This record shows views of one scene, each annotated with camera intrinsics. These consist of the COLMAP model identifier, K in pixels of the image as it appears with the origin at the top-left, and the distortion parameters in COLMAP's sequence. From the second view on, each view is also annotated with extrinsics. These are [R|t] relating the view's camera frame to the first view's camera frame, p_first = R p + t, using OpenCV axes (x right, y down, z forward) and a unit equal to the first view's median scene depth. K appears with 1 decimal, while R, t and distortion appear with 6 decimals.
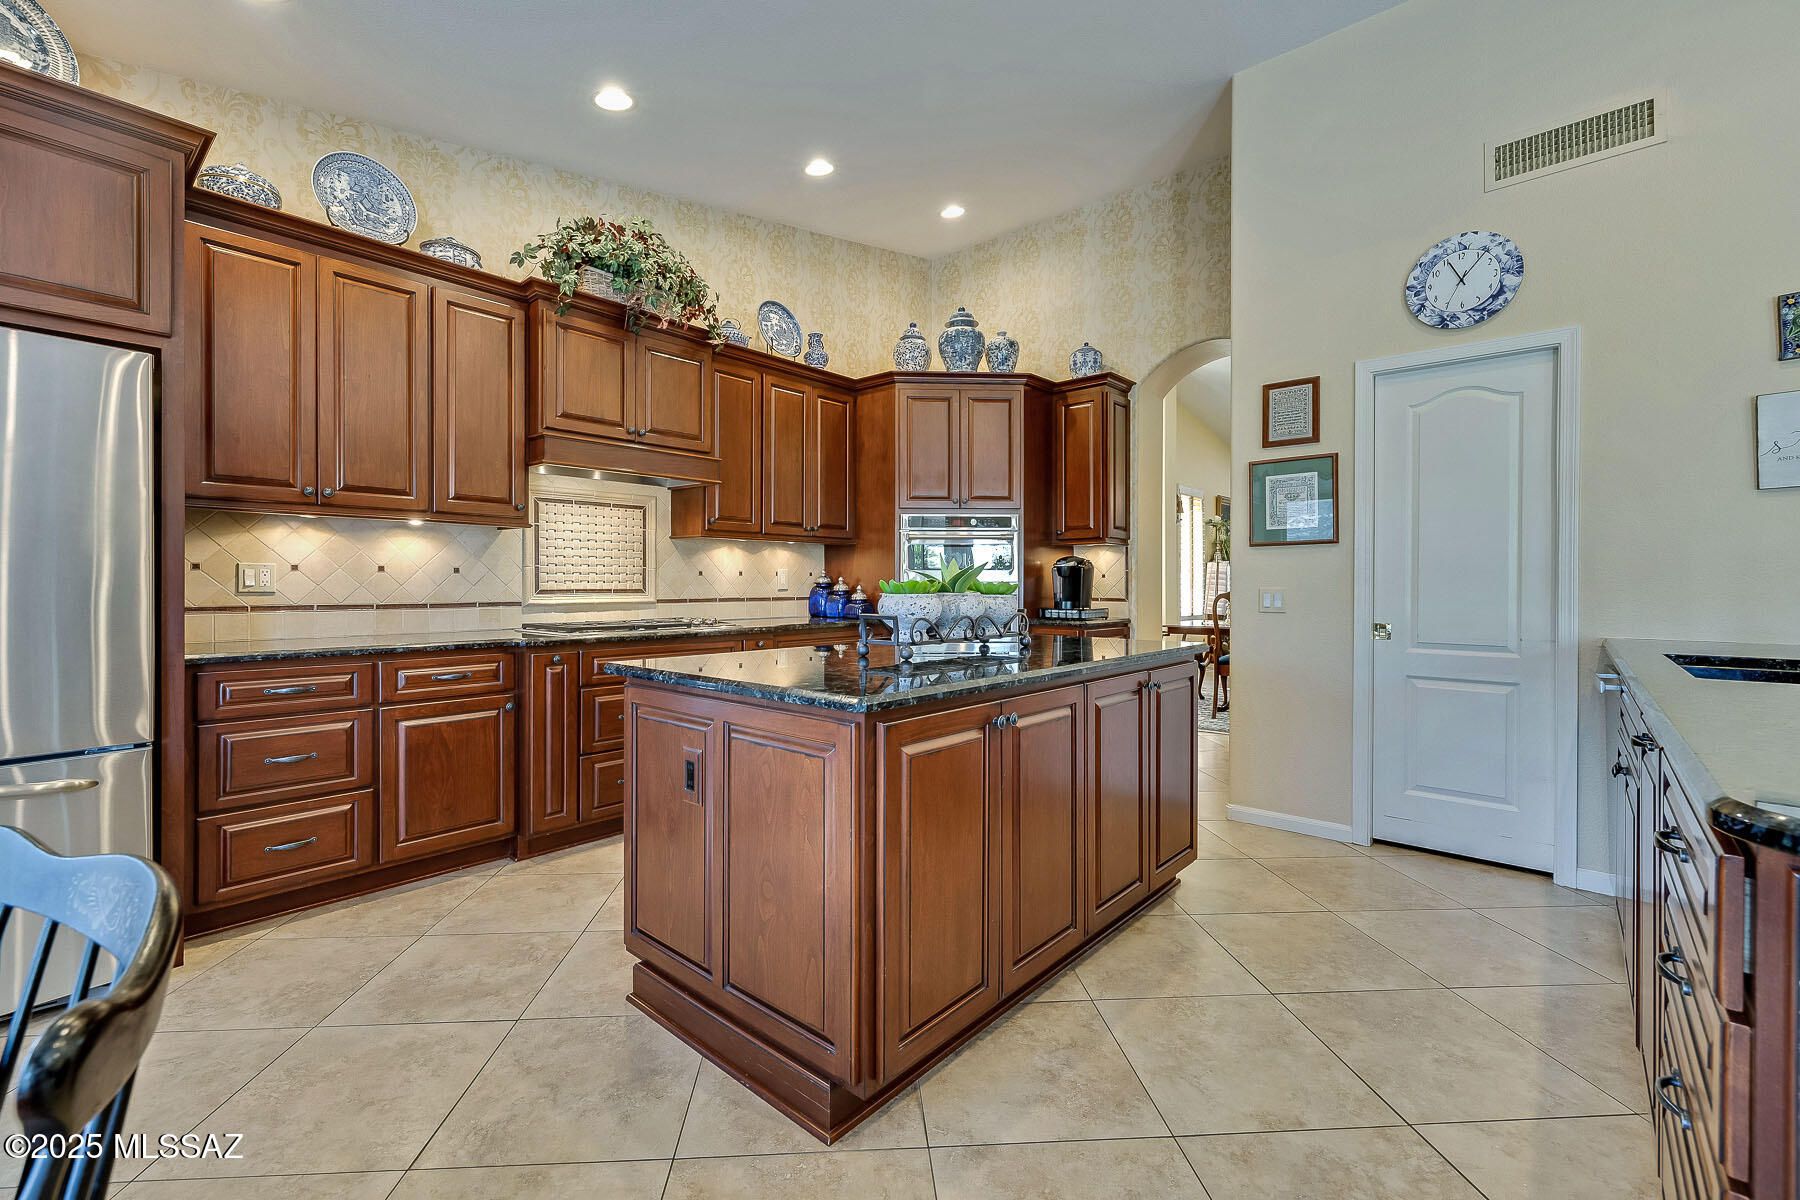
lens RADIAL K [[752.6, 0, 881.7], [0, 752.6, 595.8], [0, 0, 1]] dist [-0.000363, 0.000361]
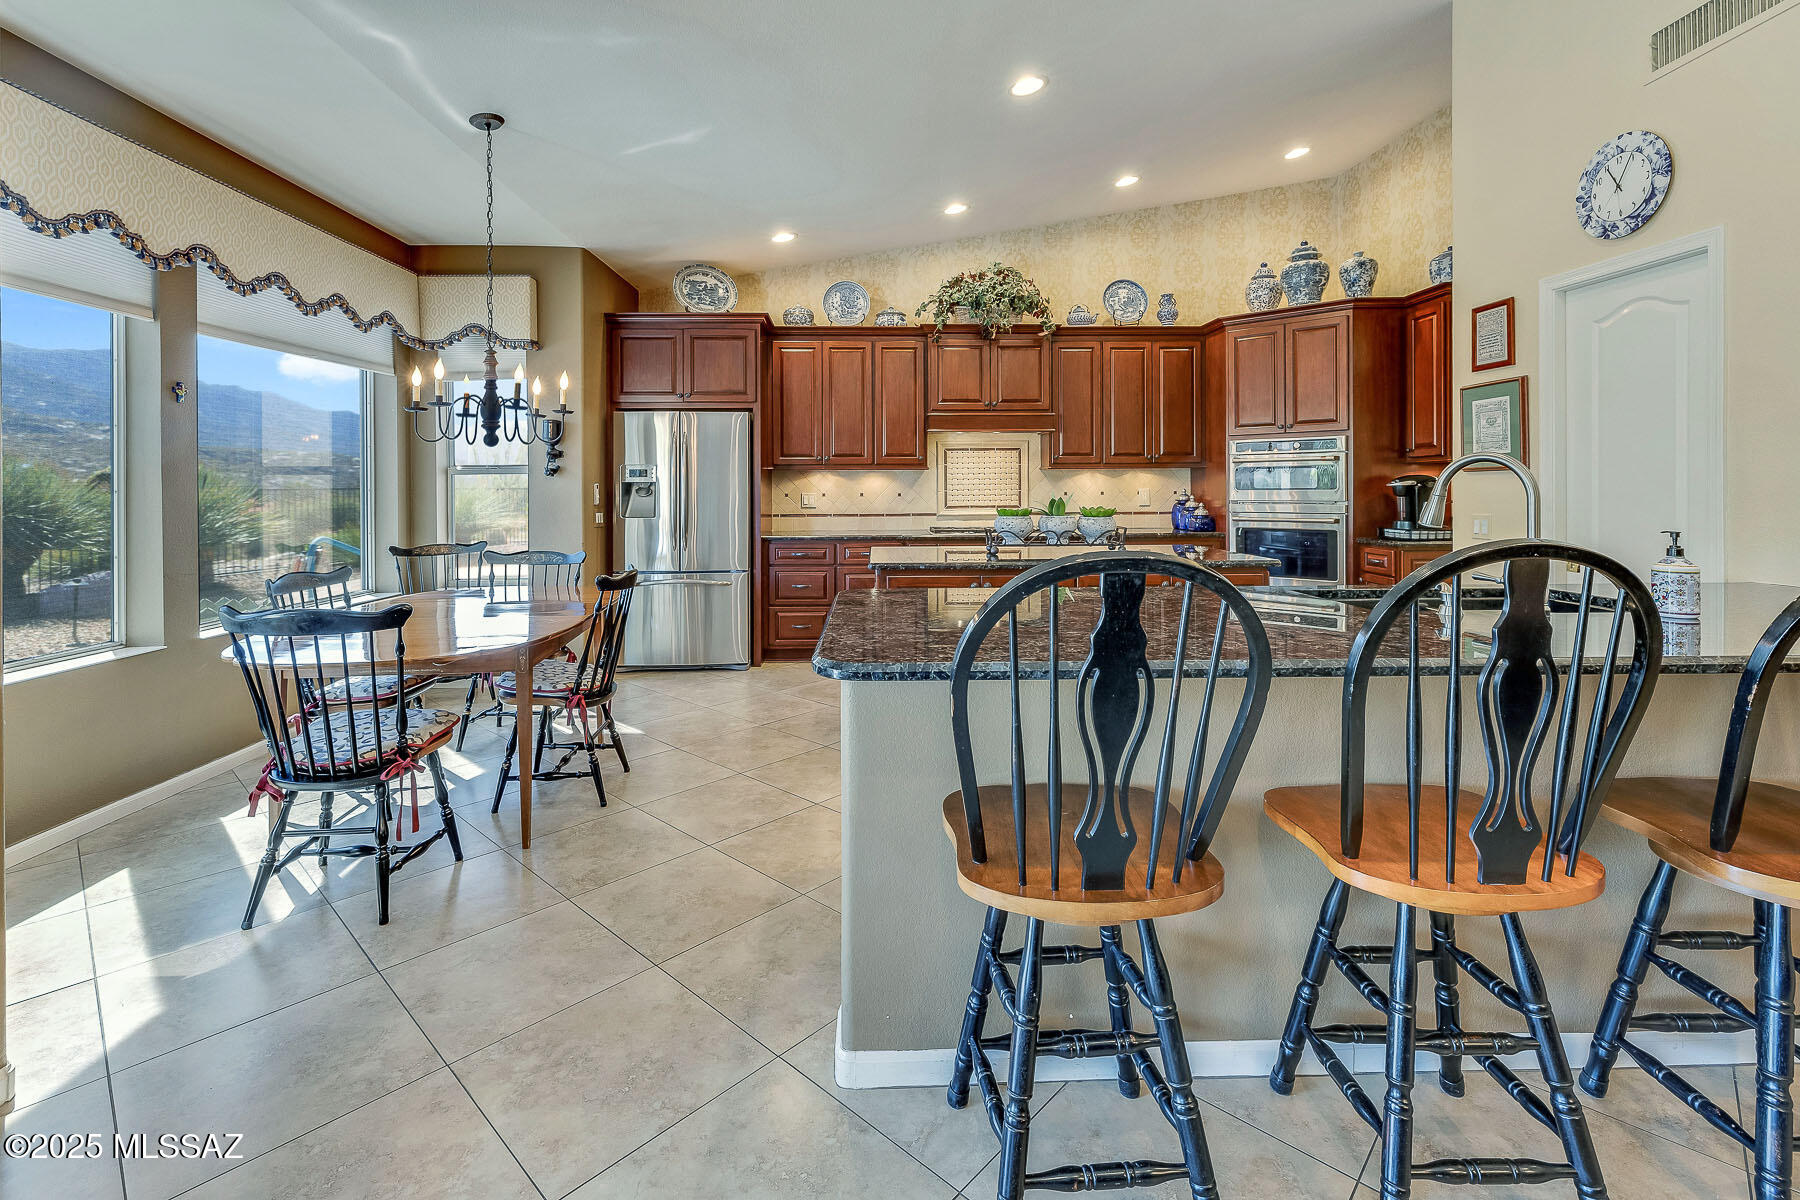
lens RADIAL K [[791.4, 0, 890.0], [0, 791.4, 503.6], [0, 0, 1]] dist [-0.003665, 0.000113]
pose [[0.692252, 0.009421, -0.721594, 0.751911], [-0.006531, 0.999956, 0.006790, -0.026132], [0.721626, 0.000012, 0.692283, -0.281443]]
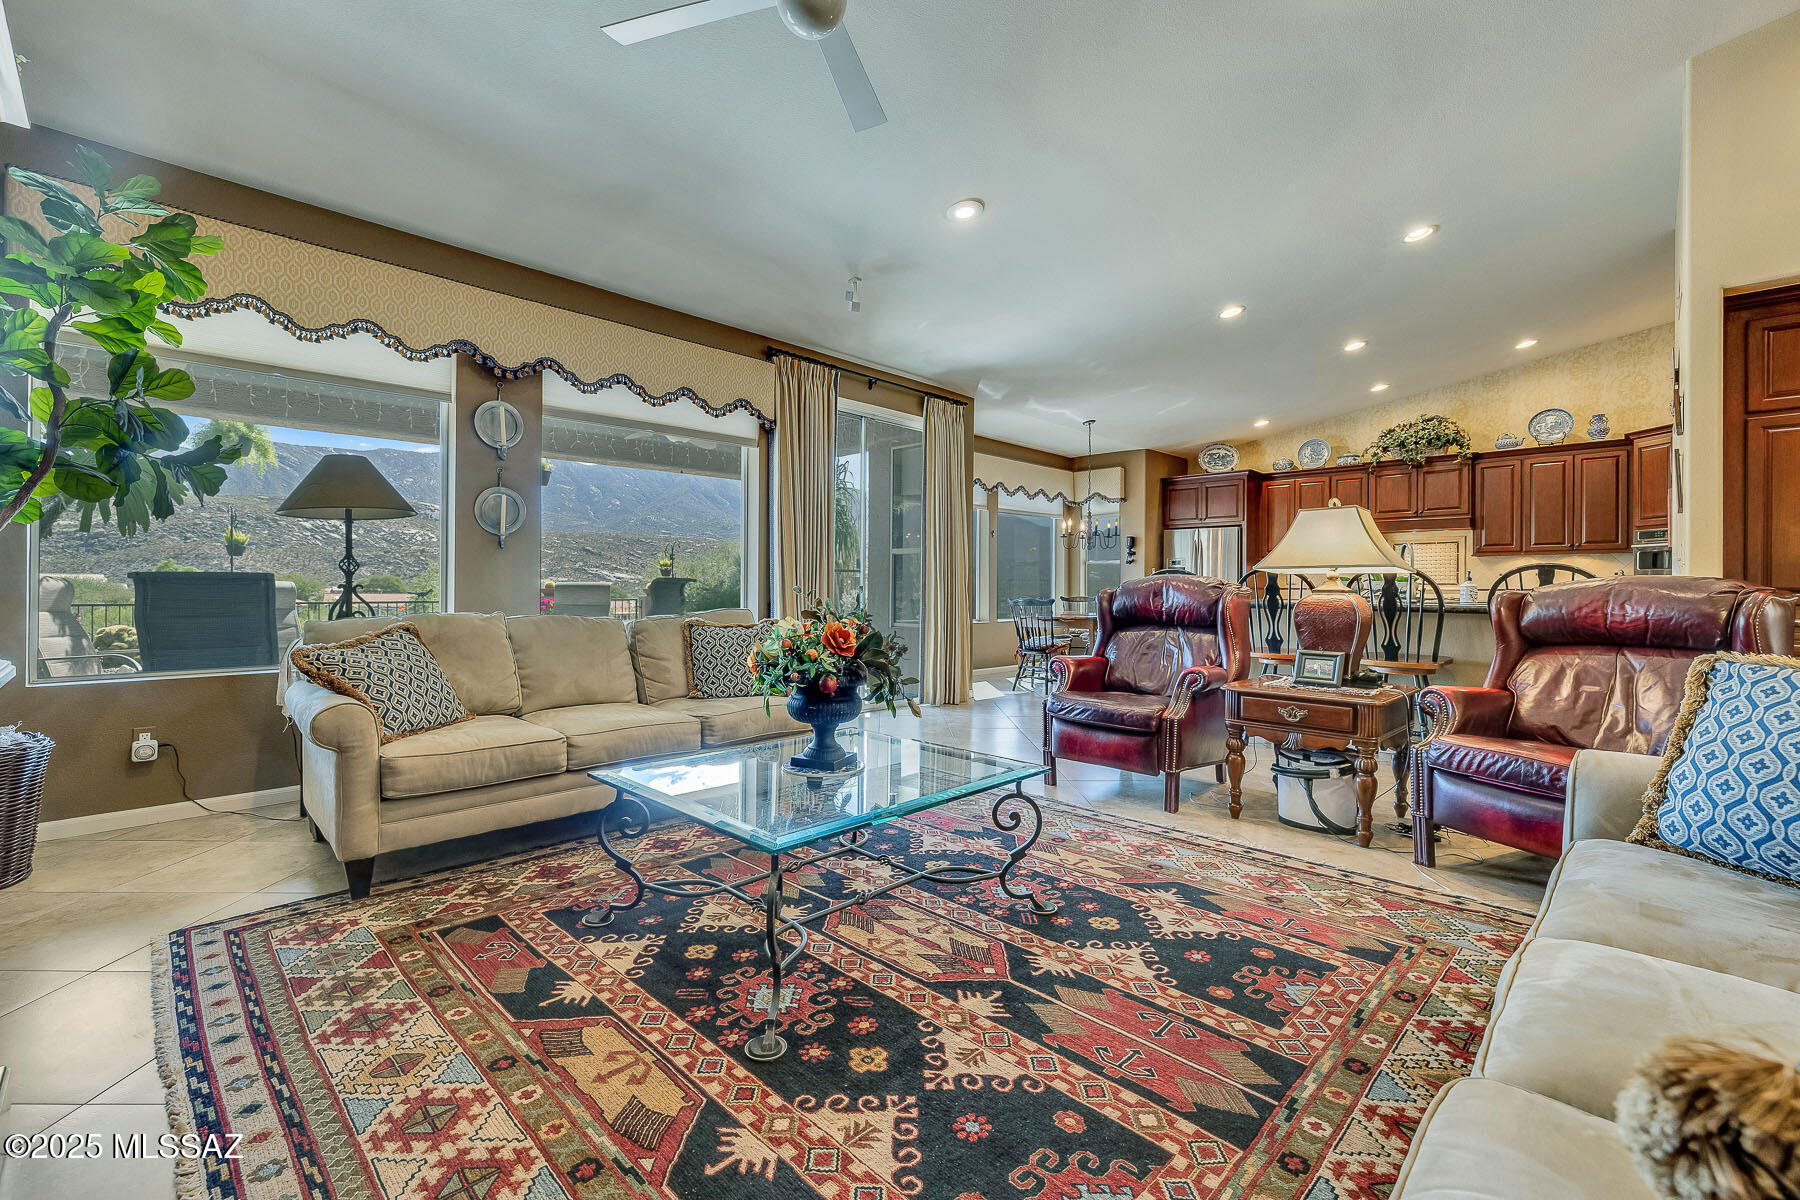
lens RADIAL K [[752.6, 0, 907.9], [0, 752.6, 595.0], [0, 0, 1]] dist [-0.000363, 0.000361]
pose [[-0.026229, 0.008467, -0.999620, 2.088977], [-0.025529, 0.999632, 0.009137, 0.047261], [0.999330, 0.025759, -0.026003, -0.467276]]
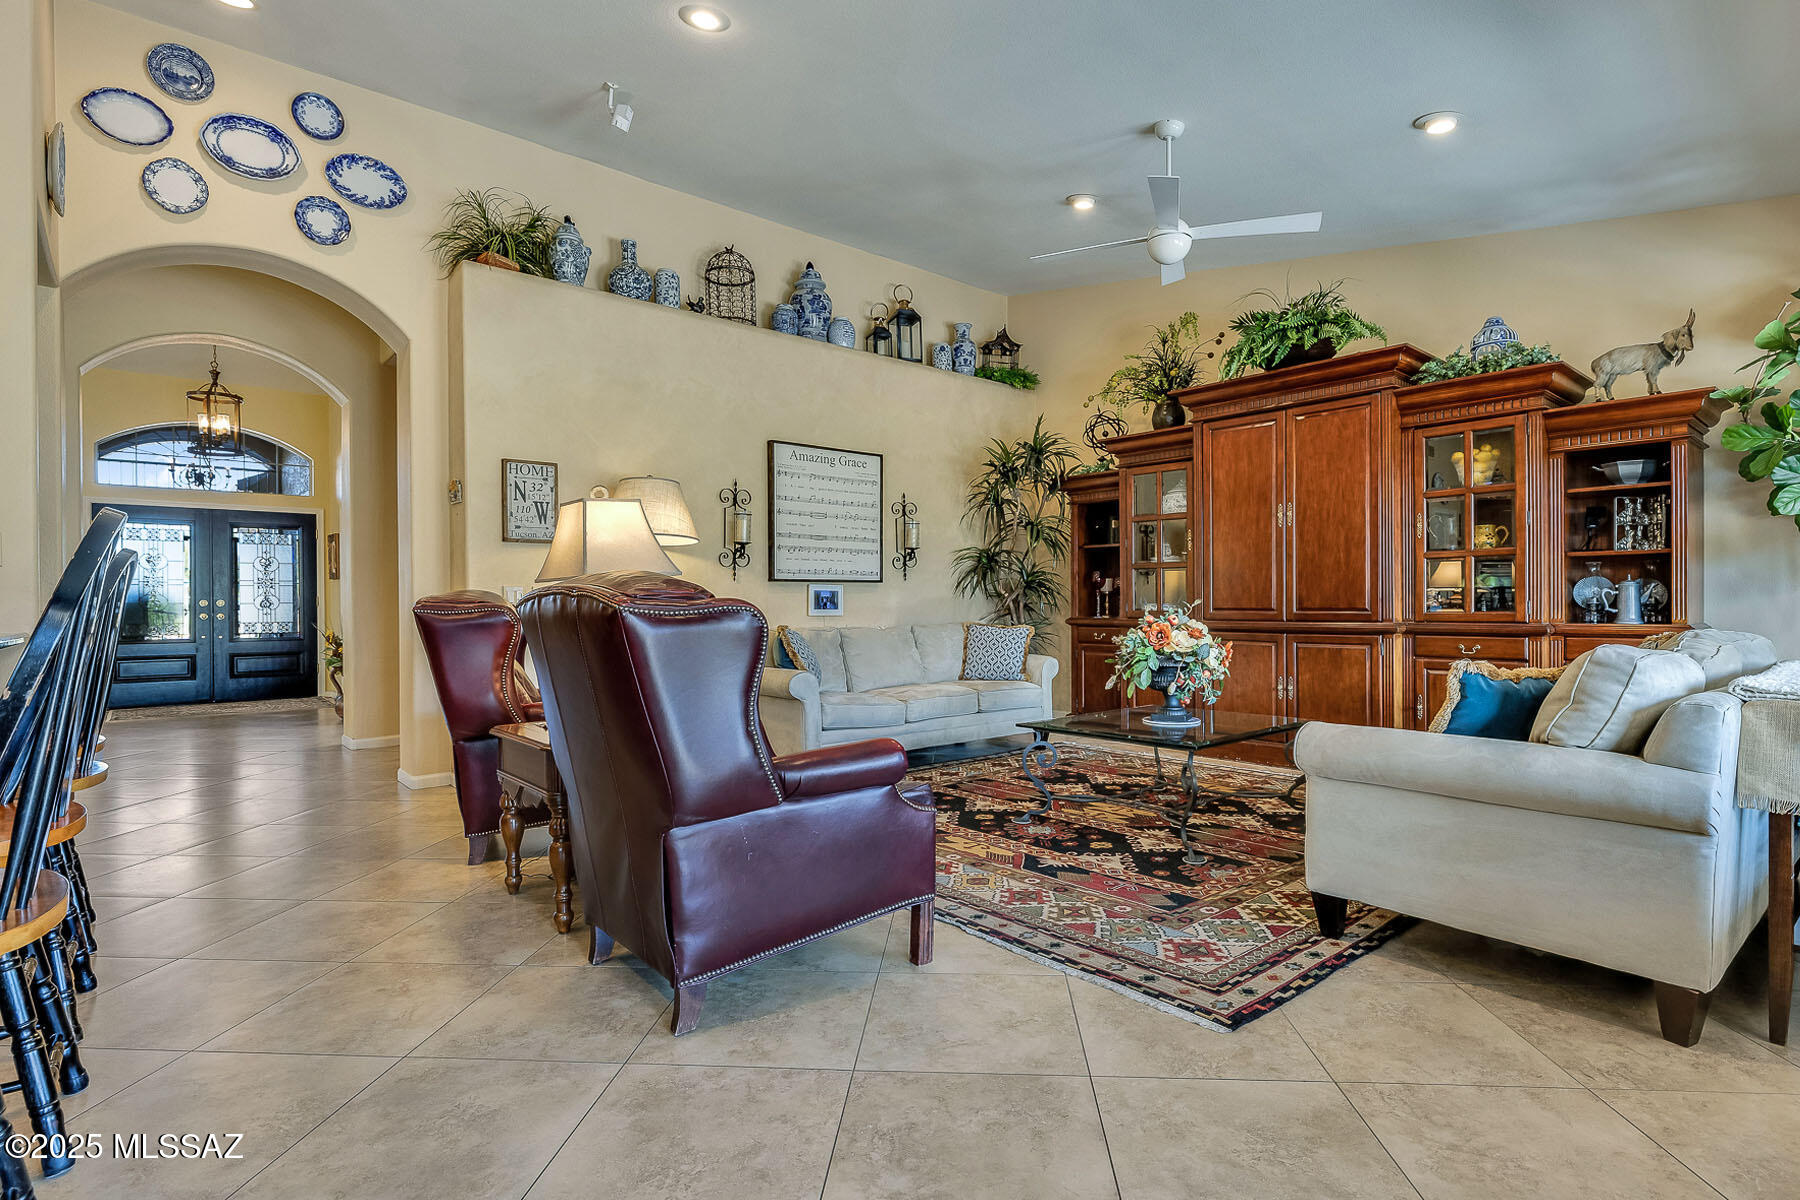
lens RADIAL K [[894.8, 0, 914.2], [0, 894.8, 602.3], [0, 0, 1]] dist [0.001329, 0.000238]
pose [[0.119845, -0.003133, 0.992788, 0.240839], [0.025227, 0.999682, 0.000109, 0.041844], [-0.992472, 0.025032, 0.119886, -0.365267]]
